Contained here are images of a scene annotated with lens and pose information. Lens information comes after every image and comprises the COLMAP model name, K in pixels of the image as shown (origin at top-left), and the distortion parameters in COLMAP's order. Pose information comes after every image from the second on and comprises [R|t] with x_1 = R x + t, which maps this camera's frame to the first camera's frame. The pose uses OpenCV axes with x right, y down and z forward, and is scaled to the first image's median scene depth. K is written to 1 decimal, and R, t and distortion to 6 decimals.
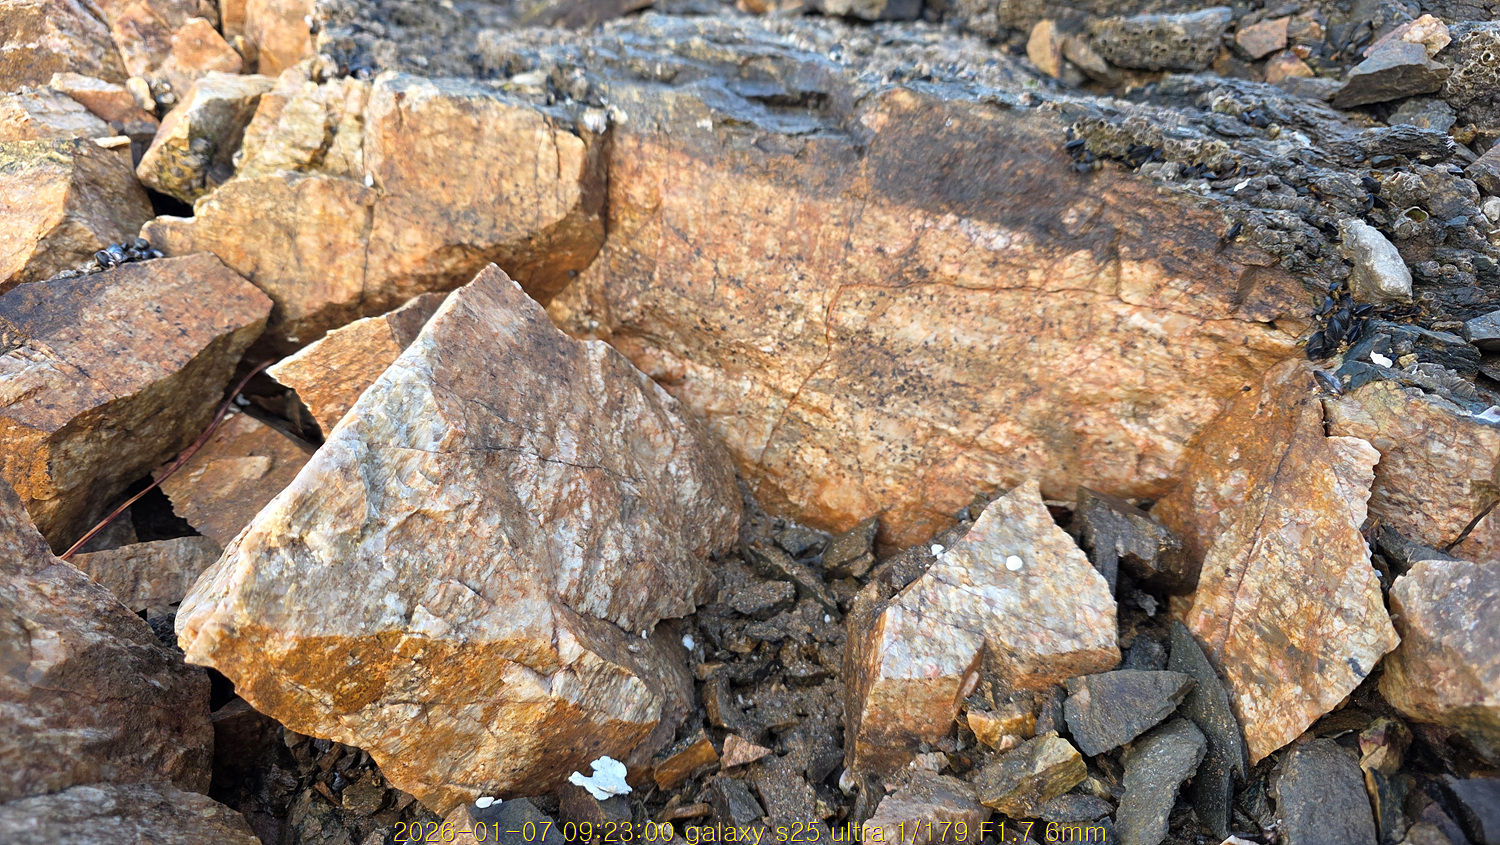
lens RADIAL K [[1016.3, 0, 745.0], [0, 1016.3, 416.8], [0, 0, 1]] dist [0.074730, -0.072902]
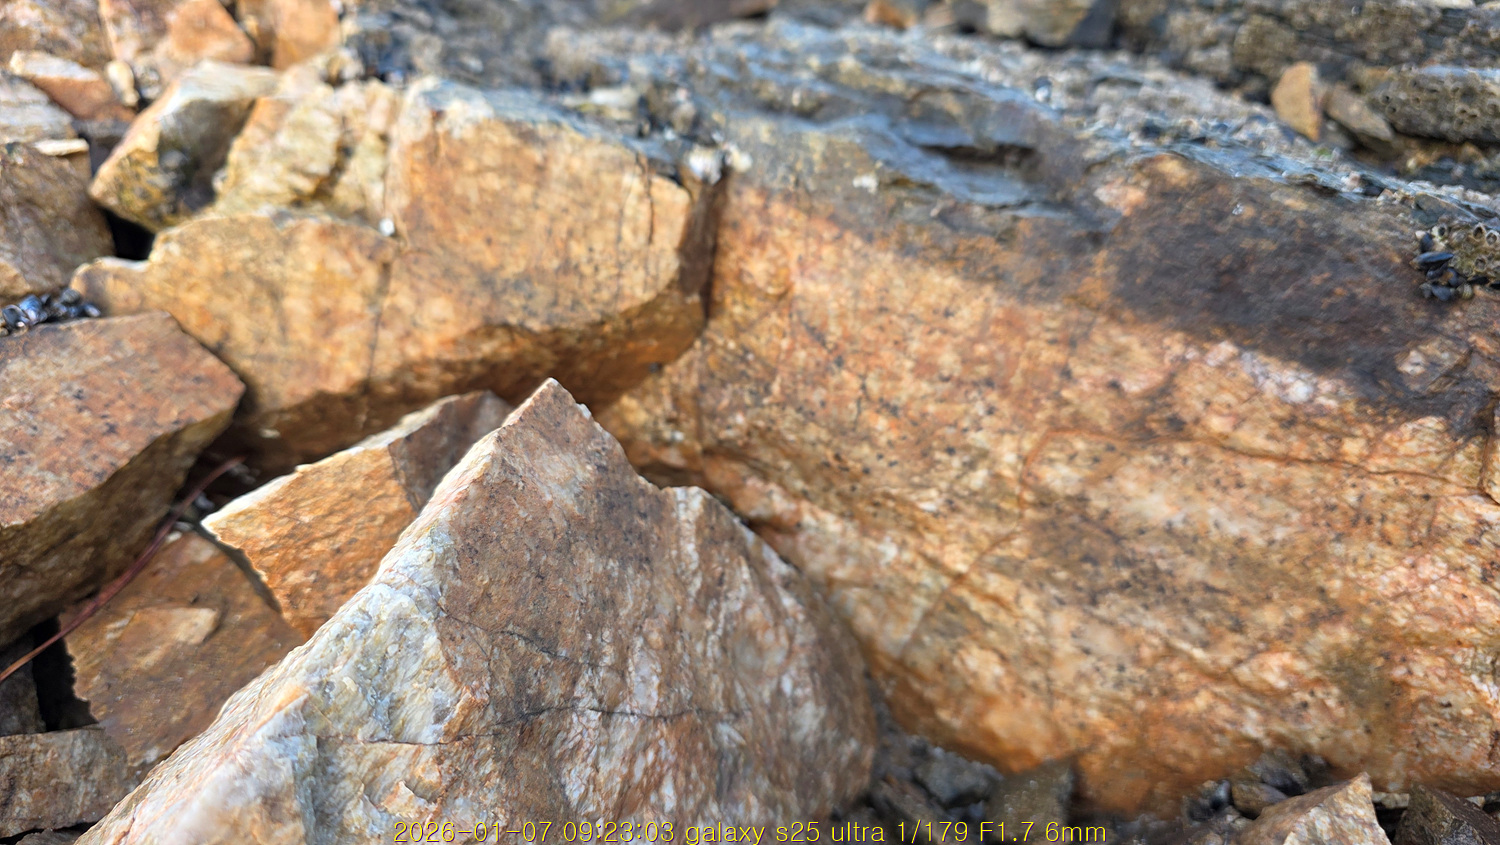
lens RADIAL K [[1025.0, 0, 750.0], [0, 1025.0, 422.5], [0, 0, 1]] dist [0.033184, -0.042012]
pose [[0.996908, 0.074288, -0.025595, -0.088308], [-0.074369, 0.997228, -0.002233, -0.116716], [0.025358, 0.004129, 0.999670, 0.301054]]
